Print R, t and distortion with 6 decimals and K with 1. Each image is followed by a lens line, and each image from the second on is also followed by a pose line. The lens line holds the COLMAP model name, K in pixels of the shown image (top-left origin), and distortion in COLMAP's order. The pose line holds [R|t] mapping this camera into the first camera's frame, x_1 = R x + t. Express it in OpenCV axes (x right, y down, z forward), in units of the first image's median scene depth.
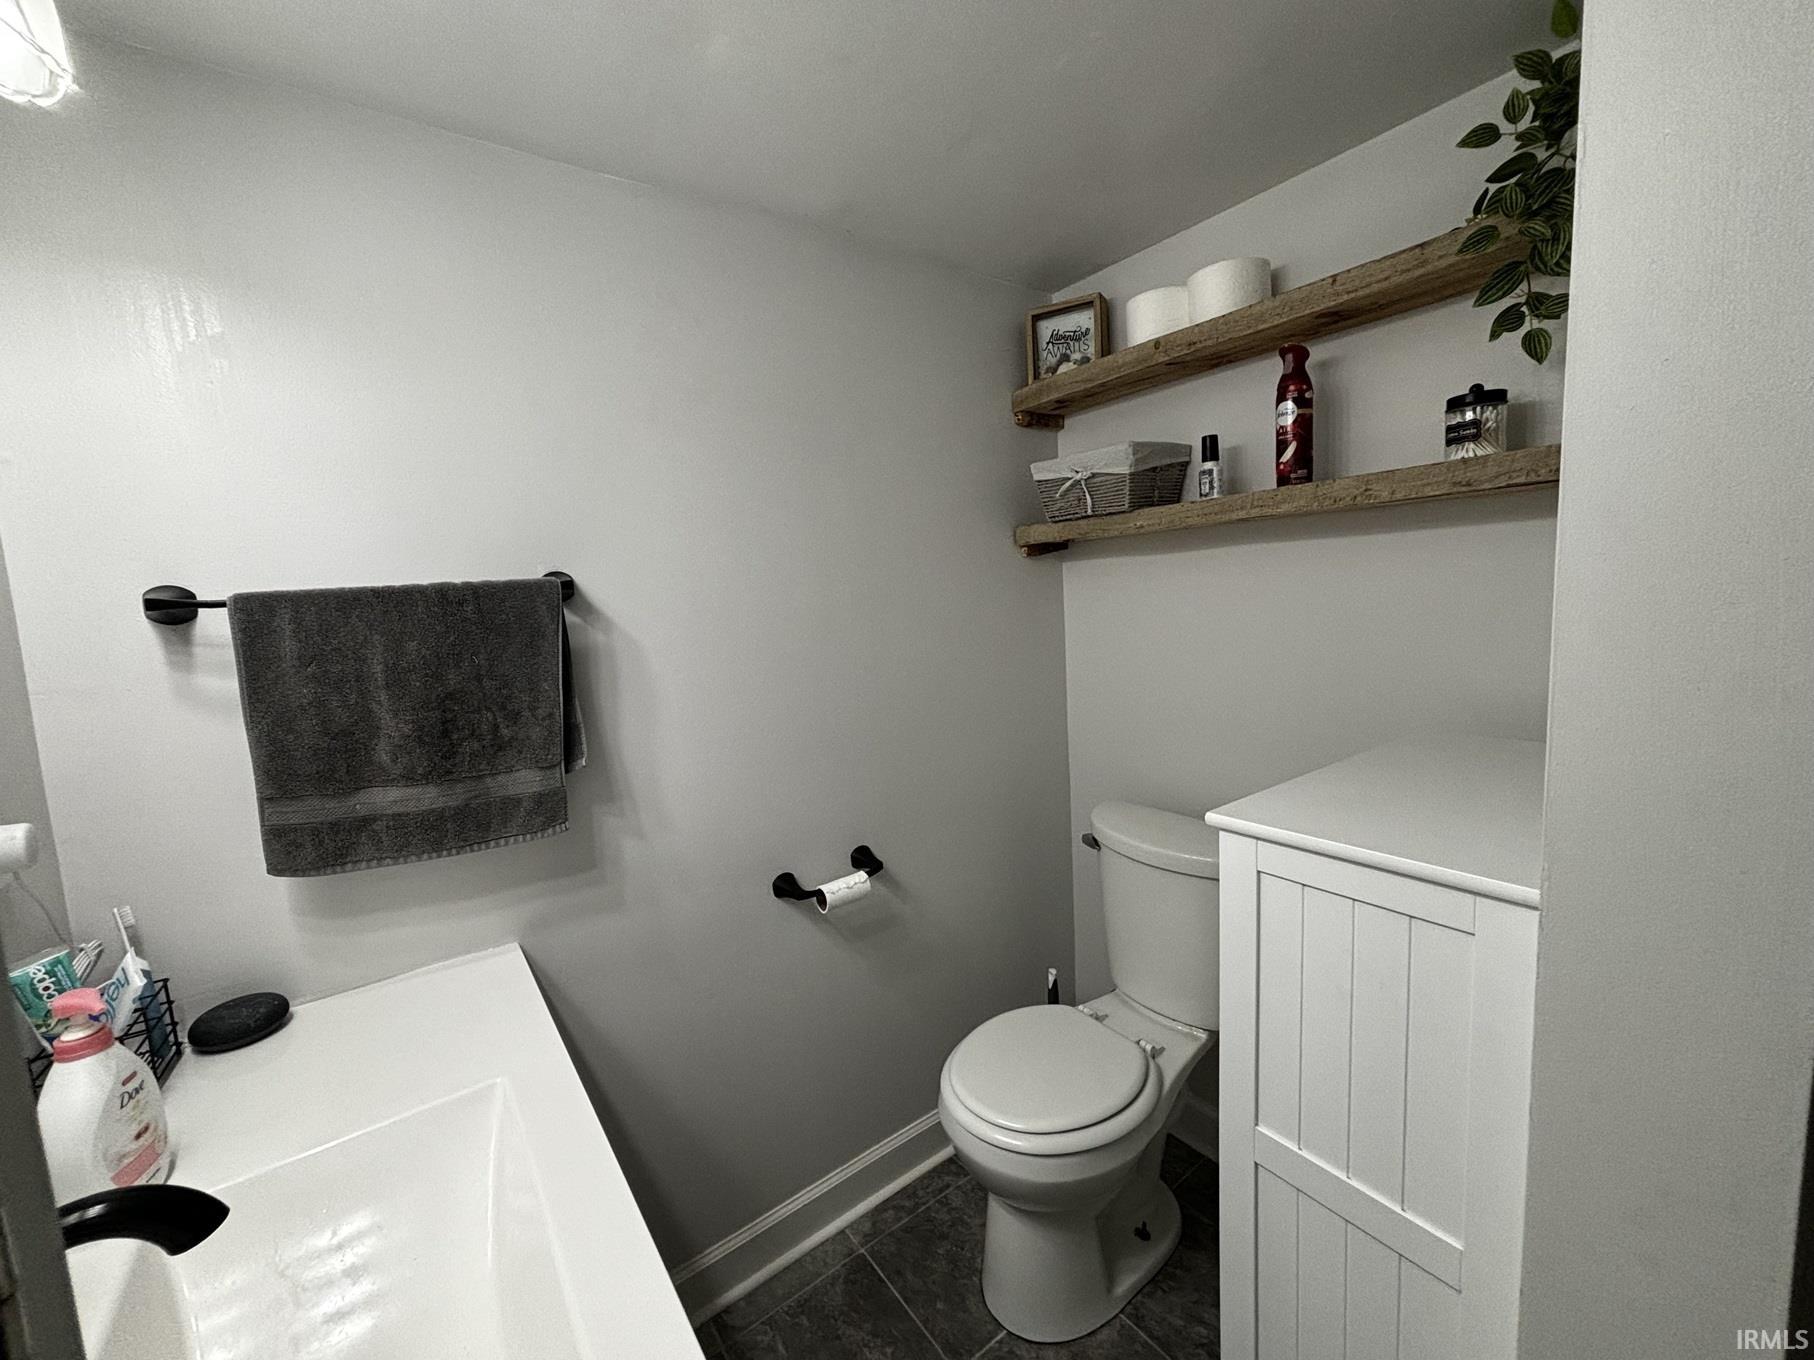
lens RADIAL K [[729.5, 0, 900.0], [0, 729.5, 673.9], [0, 0, 1]] dist [0.003198, -0.000115]
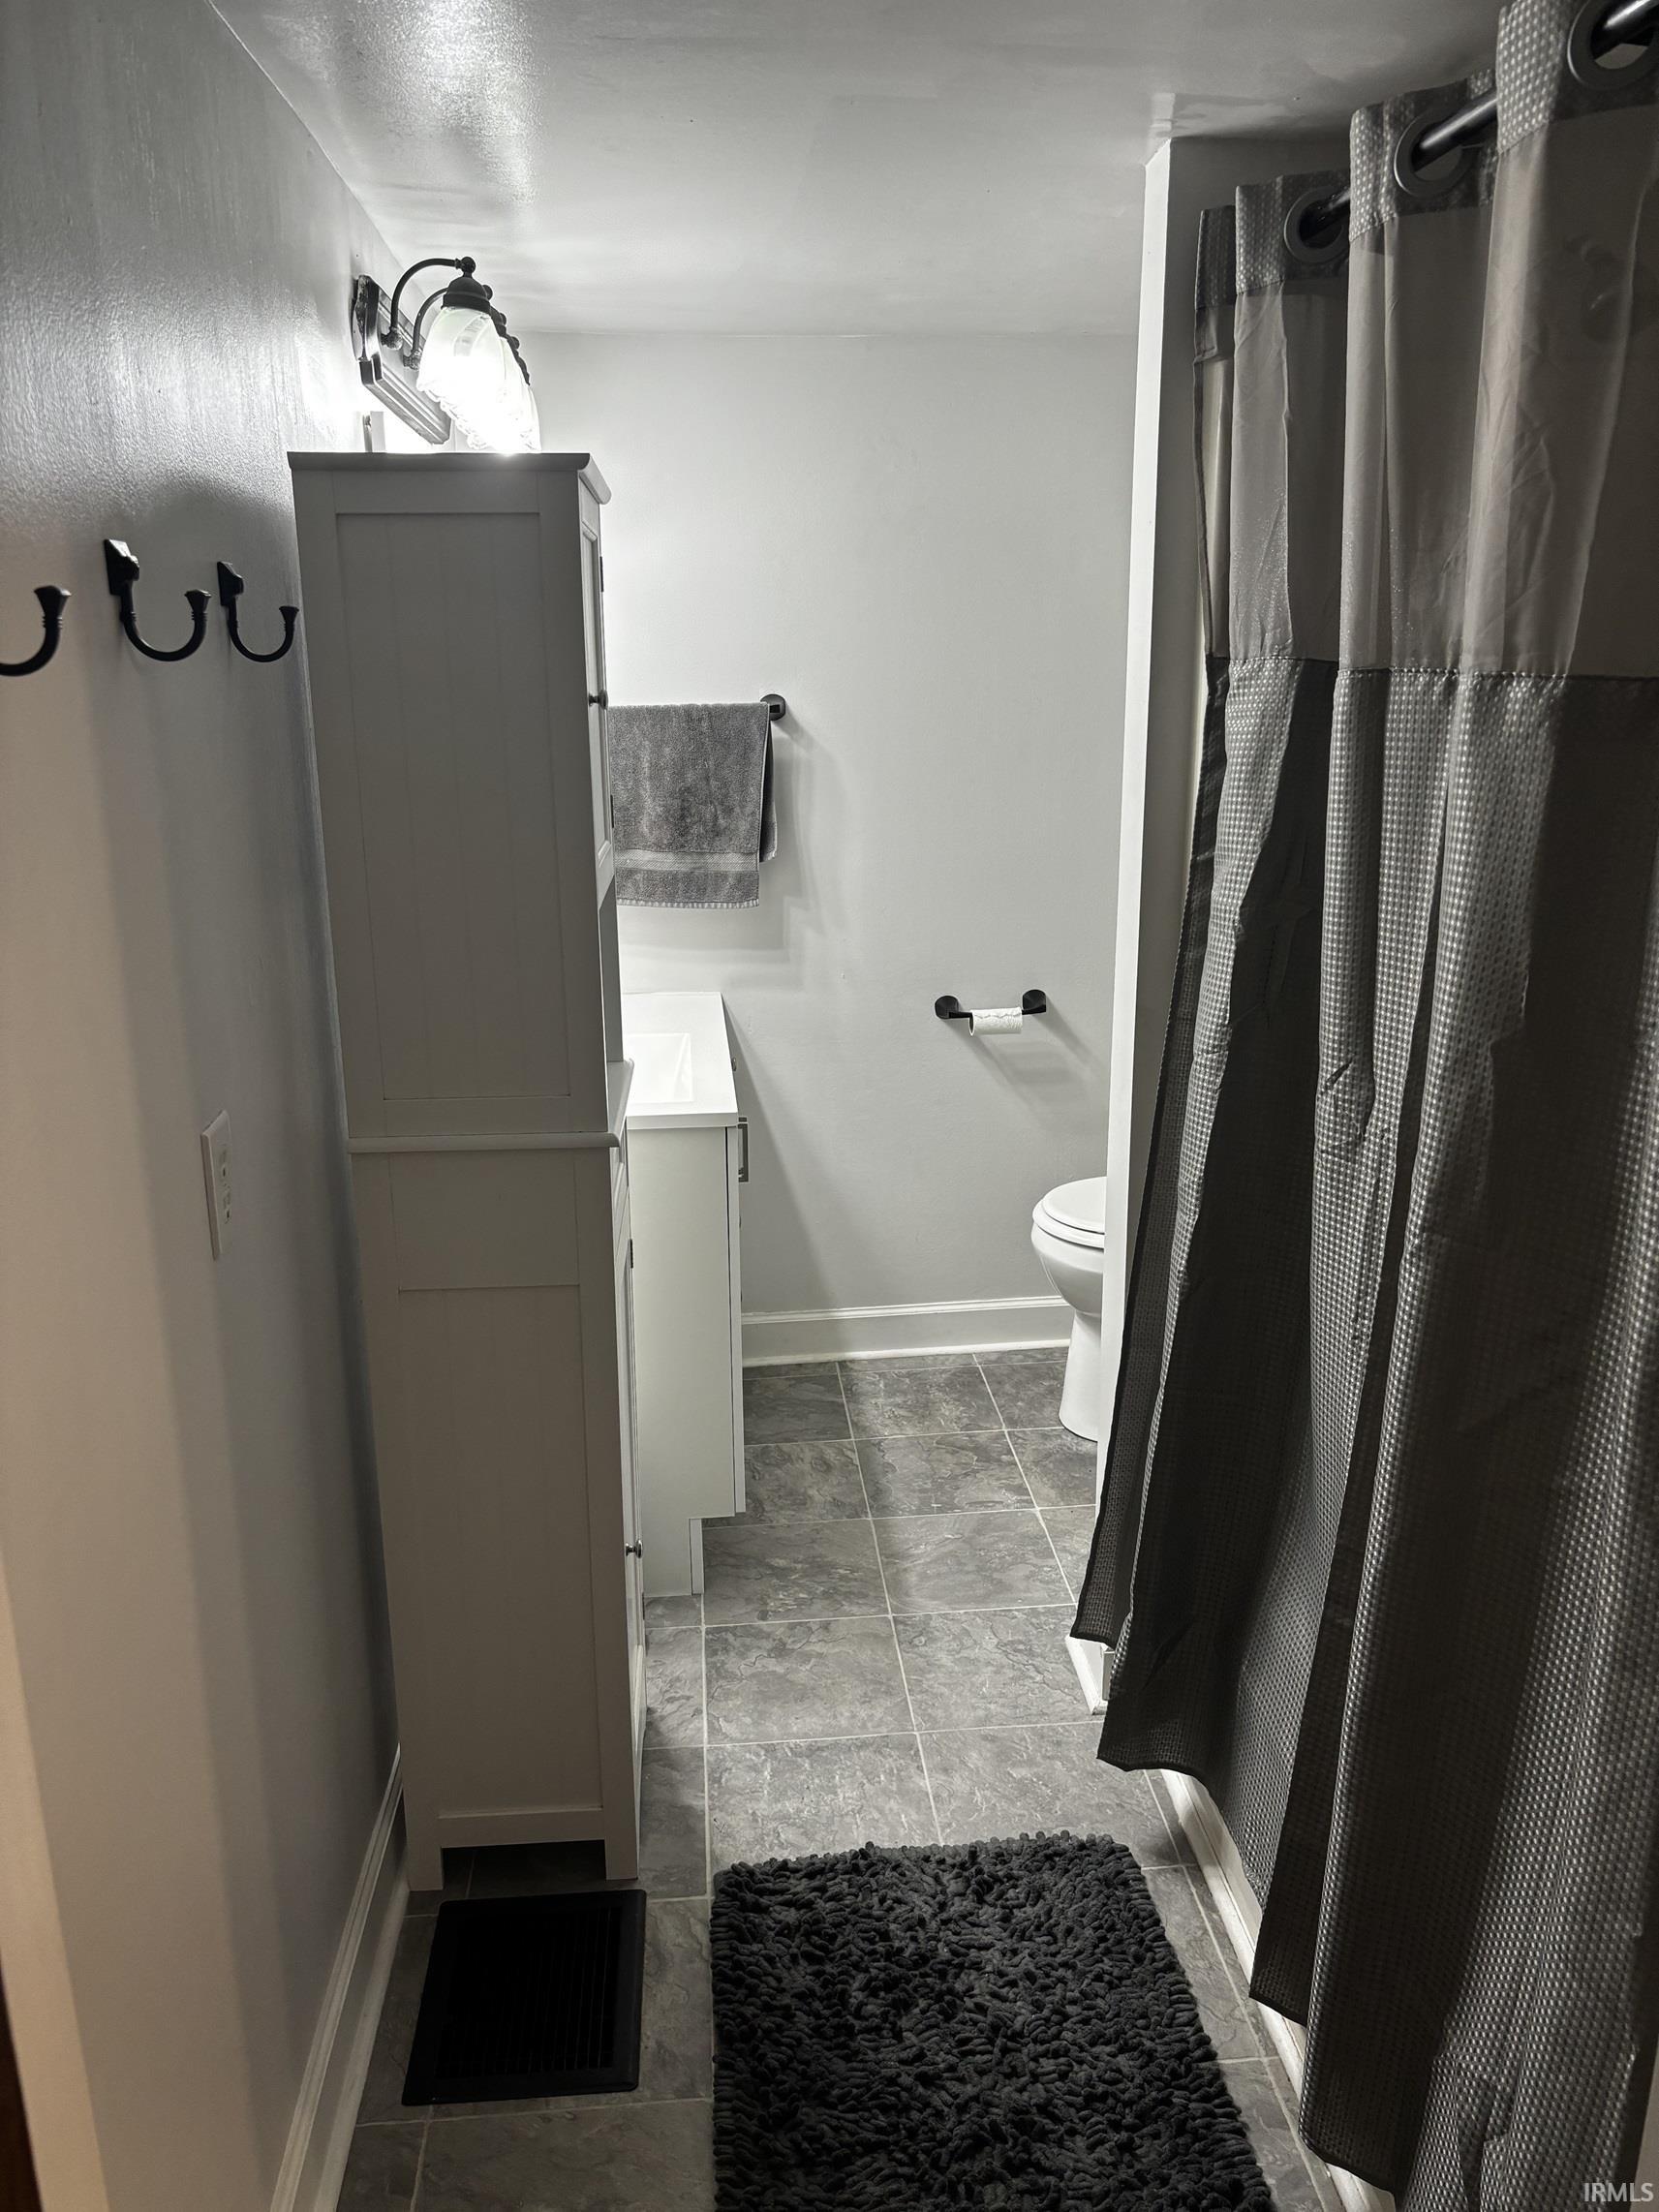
lens RADIAL K [[1642.4, 0, 814.8], [0, 1642.4, 1111.1], [0, 0, 1]] dist [0.054741, -0.061363]
pose [[0.857777, 0.195826, -0.475258, 1.095699], [-0.102701, 0.971237, 0.214827, -0.067401], [0.503657, -0.135465, 0.853217, -1.489153]]
